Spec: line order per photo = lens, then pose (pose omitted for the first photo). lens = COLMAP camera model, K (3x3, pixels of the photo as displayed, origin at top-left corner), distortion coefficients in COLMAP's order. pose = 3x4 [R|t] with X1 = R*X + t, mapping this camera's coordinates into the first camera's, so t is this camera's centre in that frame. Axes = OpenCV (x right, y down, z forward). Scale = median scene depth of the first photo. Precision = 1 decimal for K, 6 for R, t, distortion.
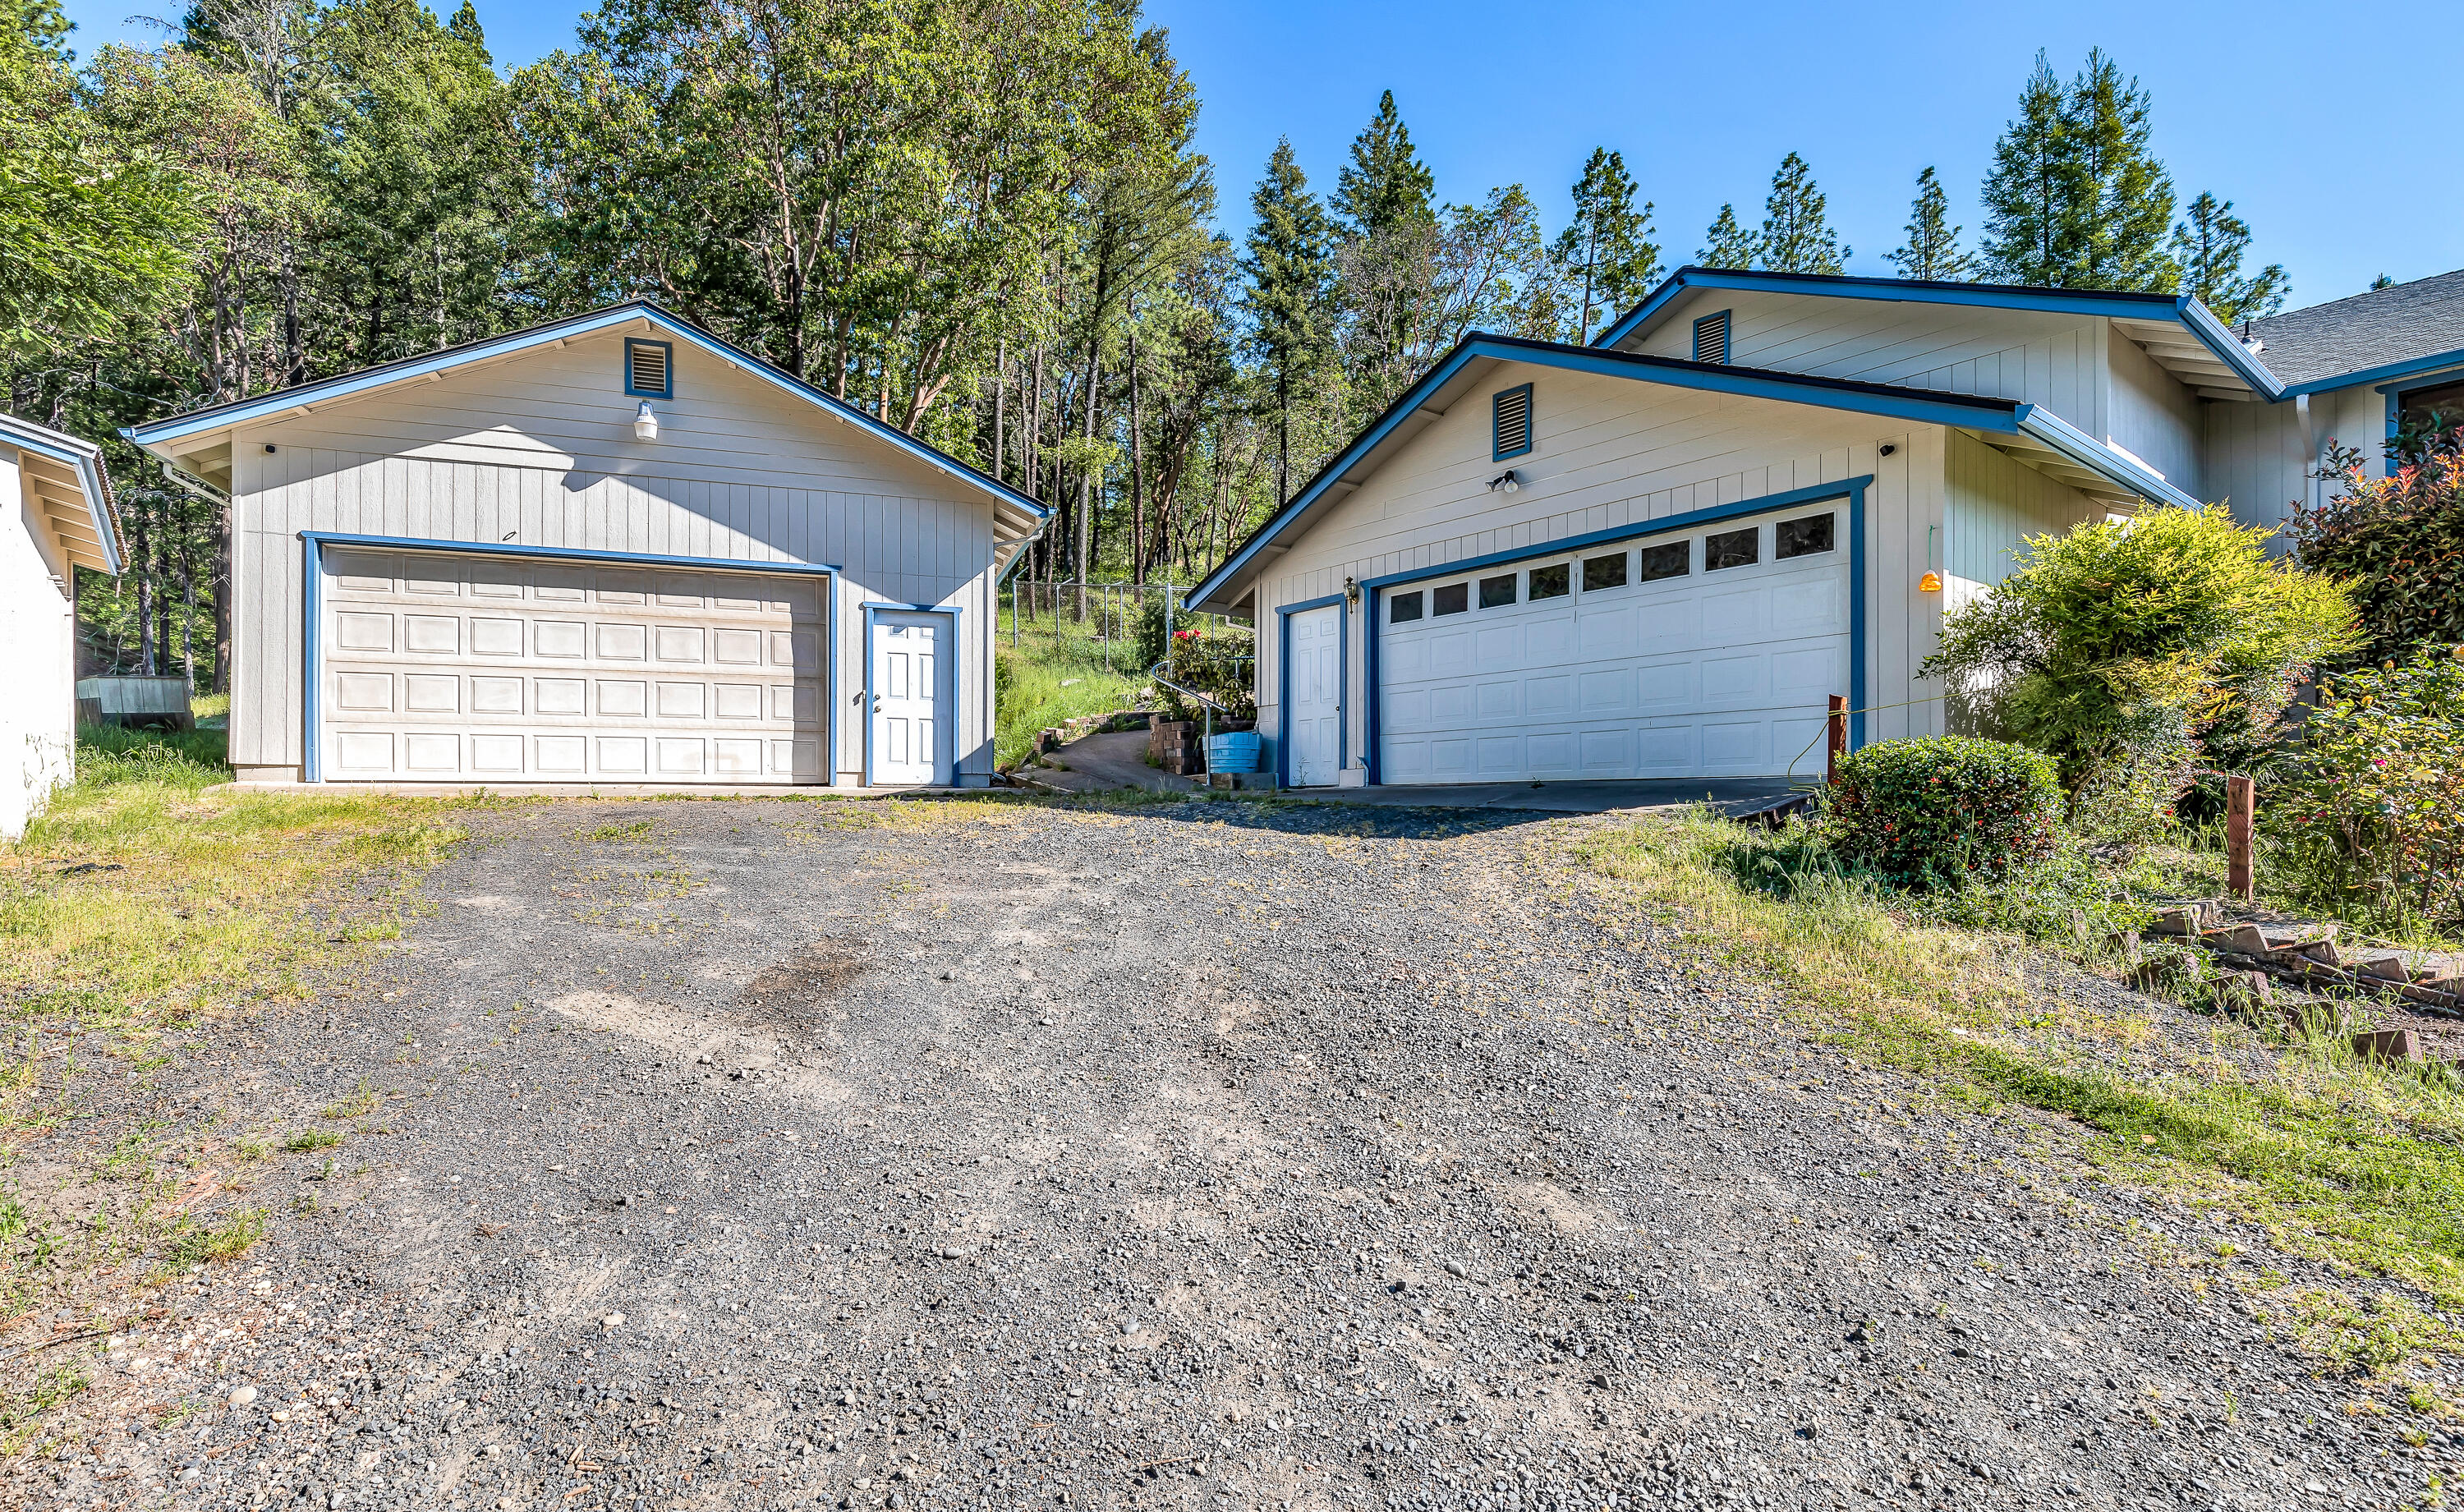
lens RADIAL K [[1175.1, 0, 1201.2], [0, 1175.1, 825.8], [0, 0, 1]] dist [0.002726, -0.000185]
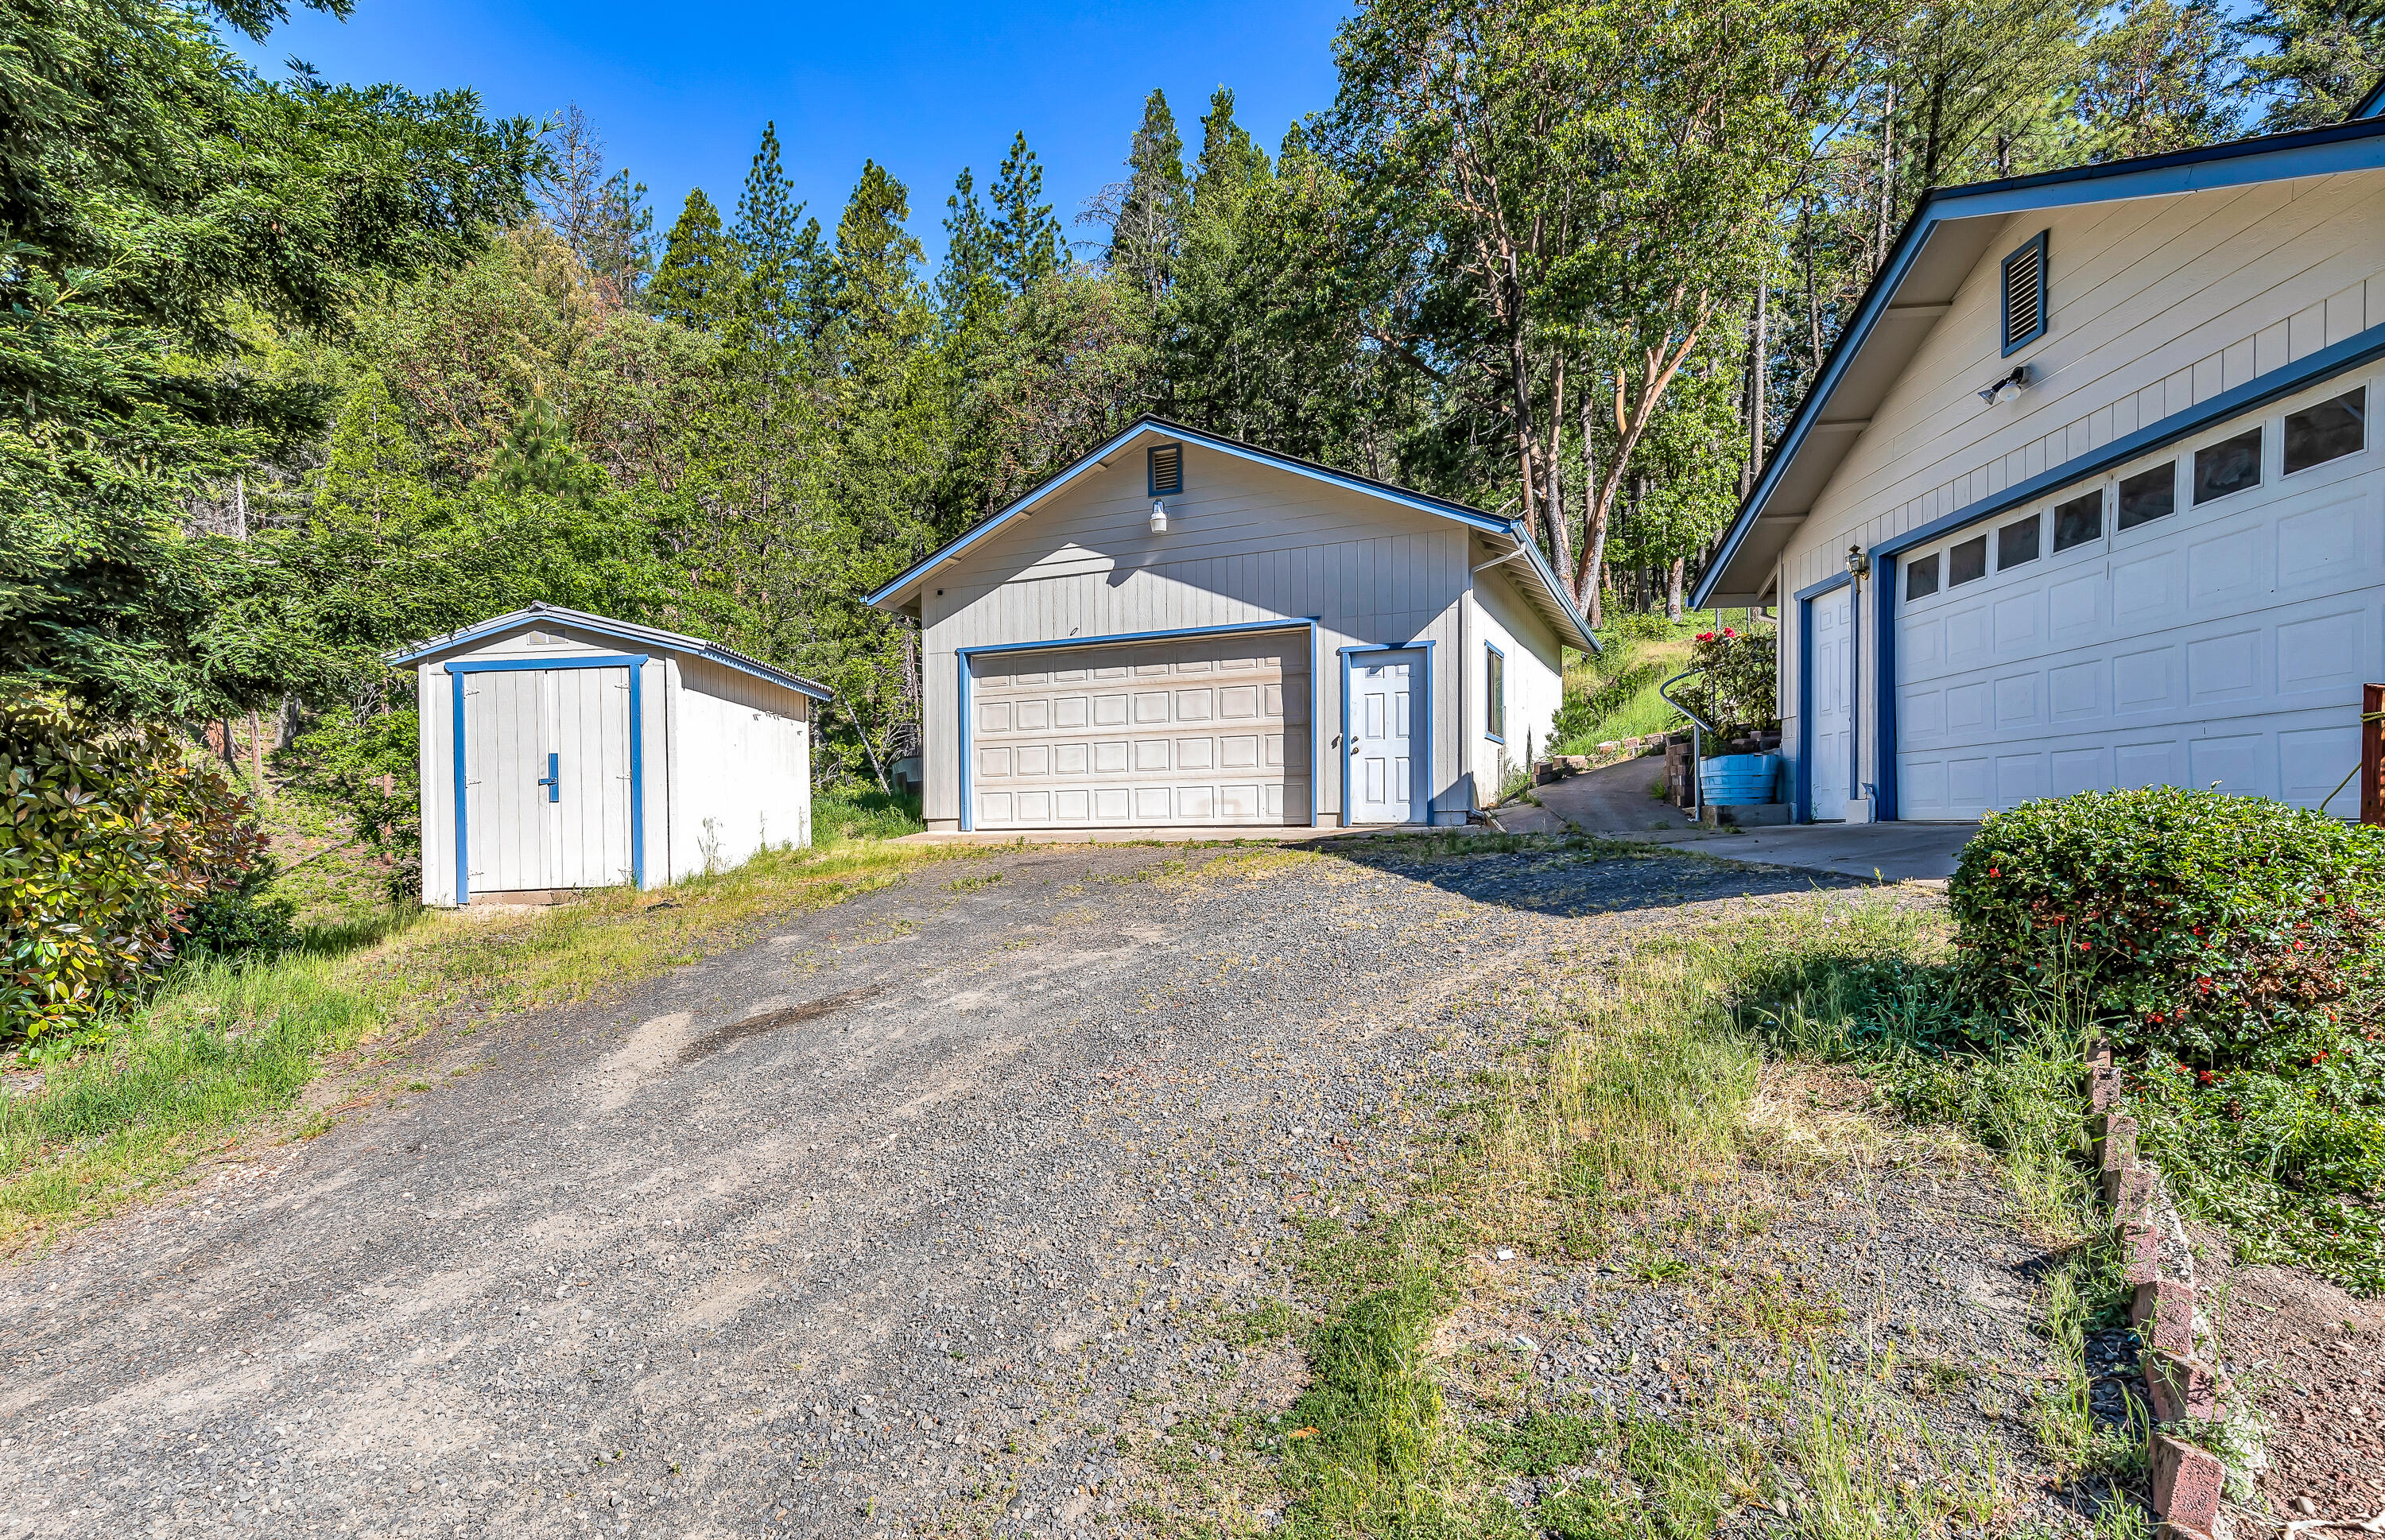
lens RADIAL K [[1209.3, 0, 1126.4], [0, 1209.3, 855.0], [0, 0, 1]] dist [0.001377, 0.000877]
pose [[0.718269, 0.006045, -0.695739, 0.324857], [0.007312, 0.999841, 0.016237, -0.027616], [0.695727, -0.016750, 0.718111, 0.105703]]
